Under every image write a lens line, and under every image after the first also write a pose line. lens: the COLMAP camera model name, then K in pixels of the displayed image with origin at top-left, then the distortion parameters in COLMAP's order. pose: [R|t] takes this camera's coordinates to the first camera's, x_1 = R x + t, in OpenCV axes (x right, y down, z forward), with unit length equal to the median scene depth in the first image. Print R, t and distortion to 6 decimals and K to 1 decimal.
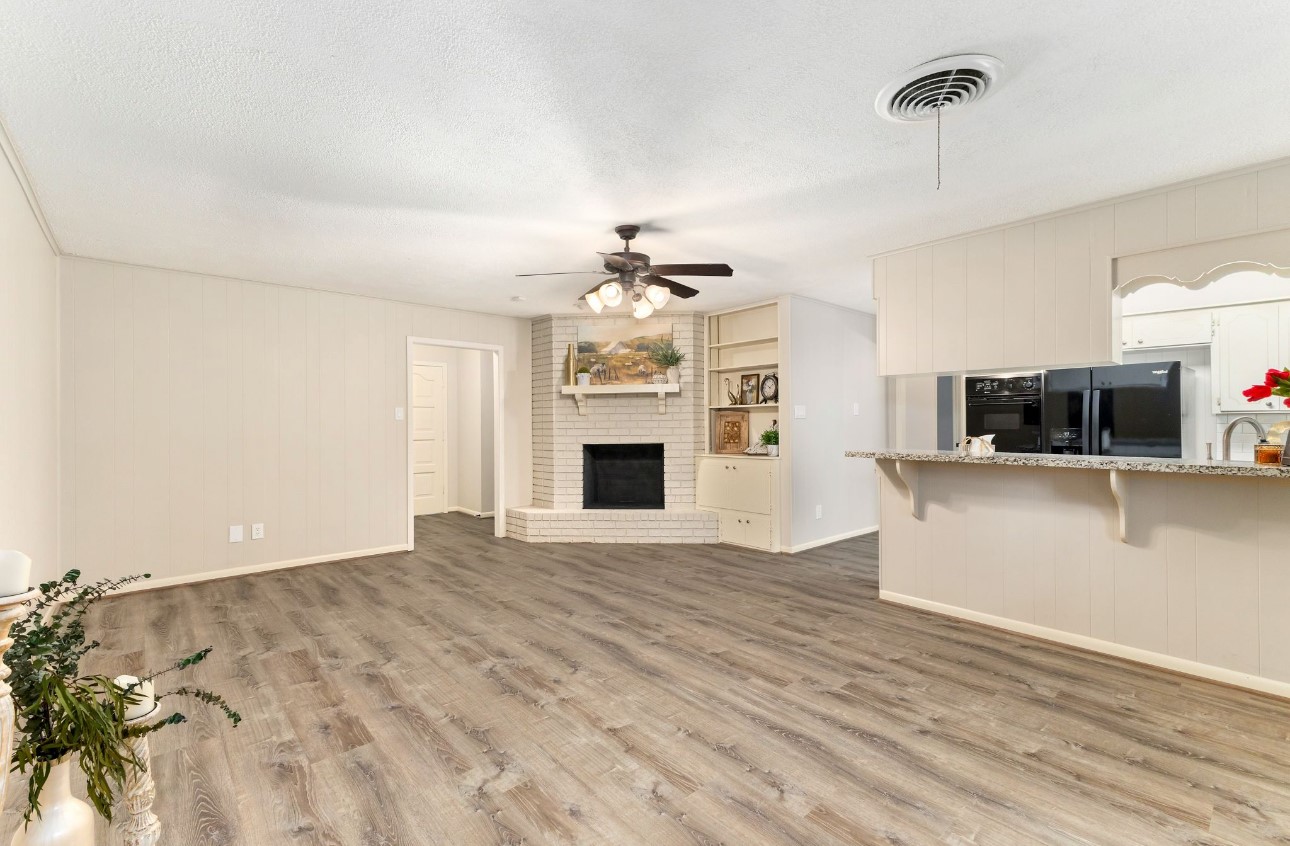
lens RADIAL K [[568.4, 0, 638.5], [0, 568.4, 425.7], [0, 0, 1]] dist [0.007853, 0.000779]
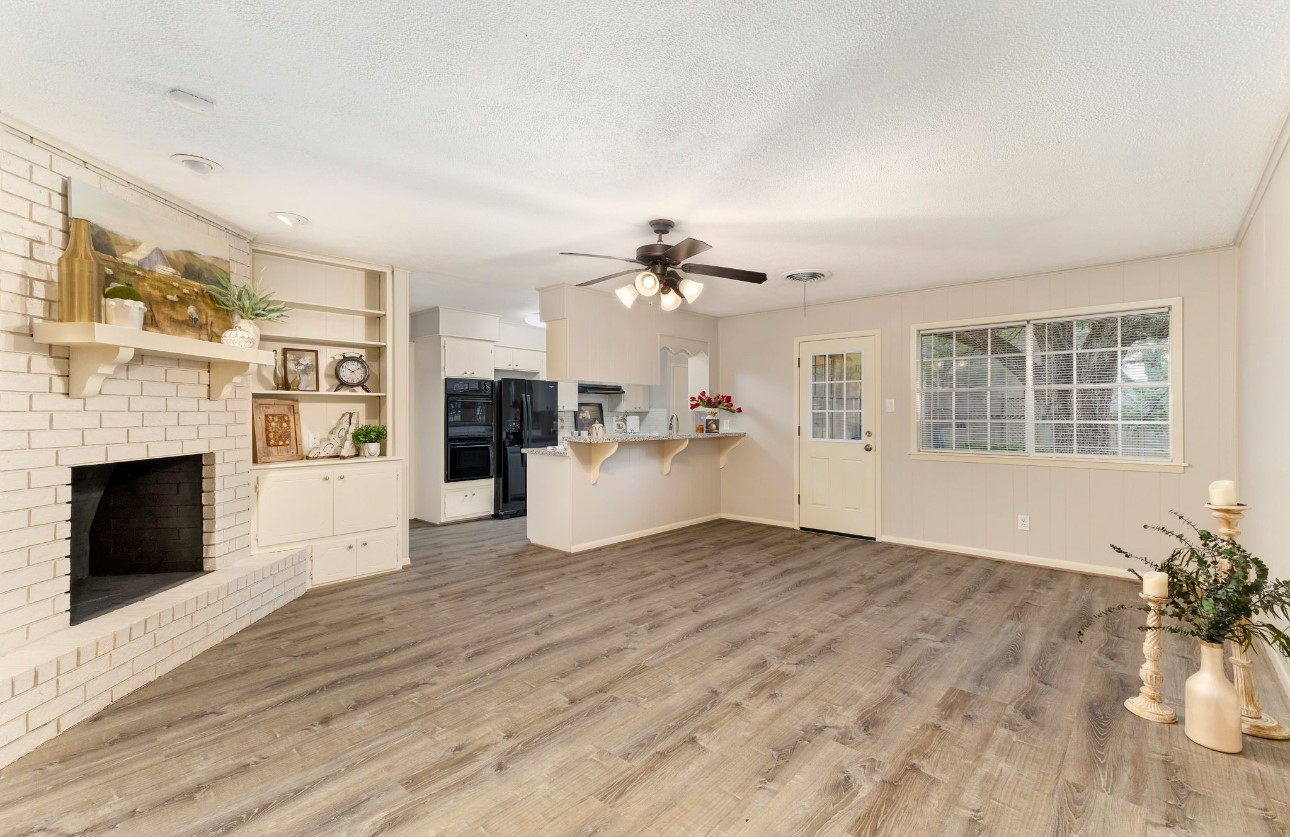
lens RADIAL K [[568.0, 0, 645.2], [0, 568.0, 412.9], [0, 0, 1]] dist [0.012241, 0.001549]
pose [[-0.126054, 0.007509, 0.991995, -0.997671], [0.002709, 0.999970, -0.007225, -0.004310], [-0.992020, 0.001776, -0.126070, 1.136967]]
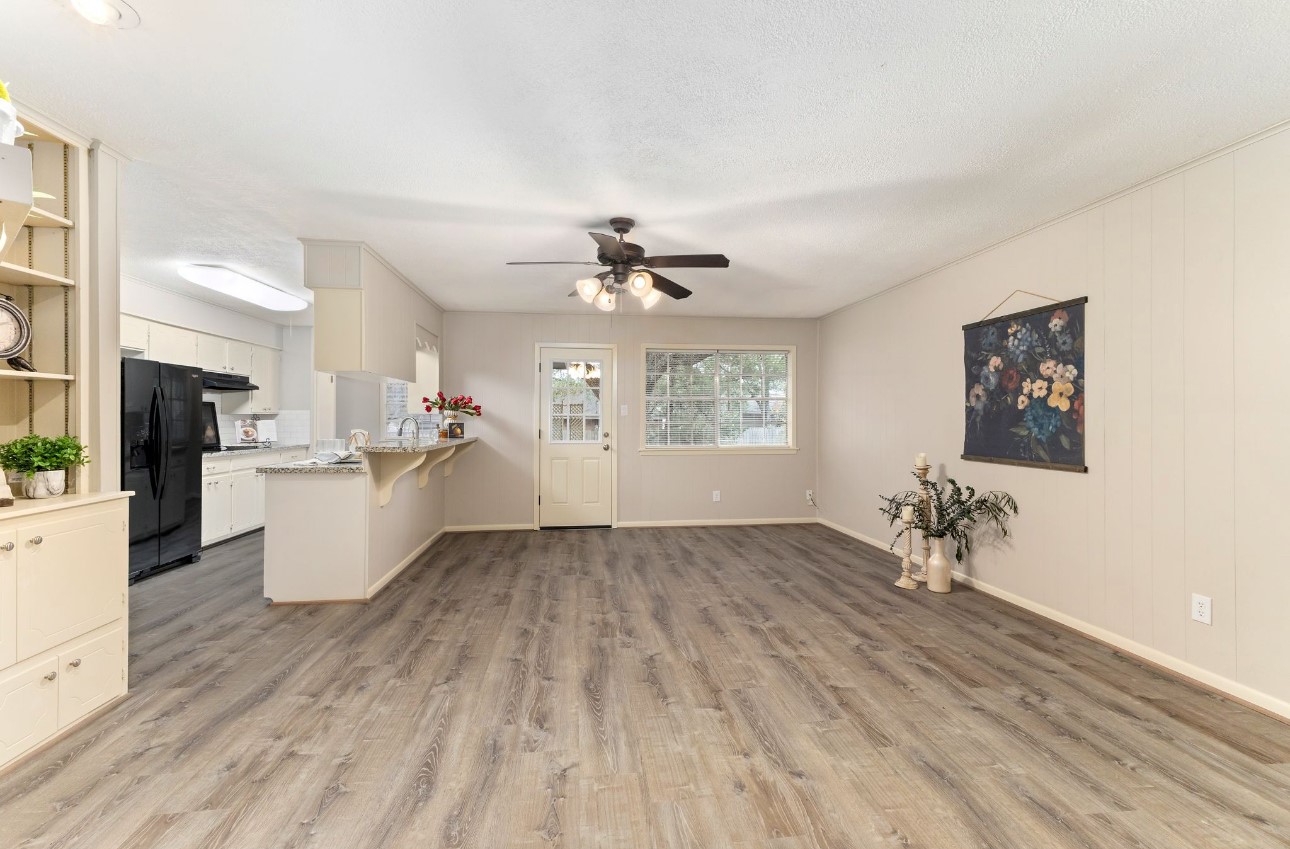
lens RADIAL K [[568.4, 0, 645.4], [0, 568.4, 420.1], [0, 0, 1]] dist [0.007853, 0.000779]
pose [[-0.832822, 0.004028, 0.553526, -0.588823], [0.005157, 0.999987, 0.000483, -0.002733], [-0.553517, 0.003257, -0.832832, 1.769323]]
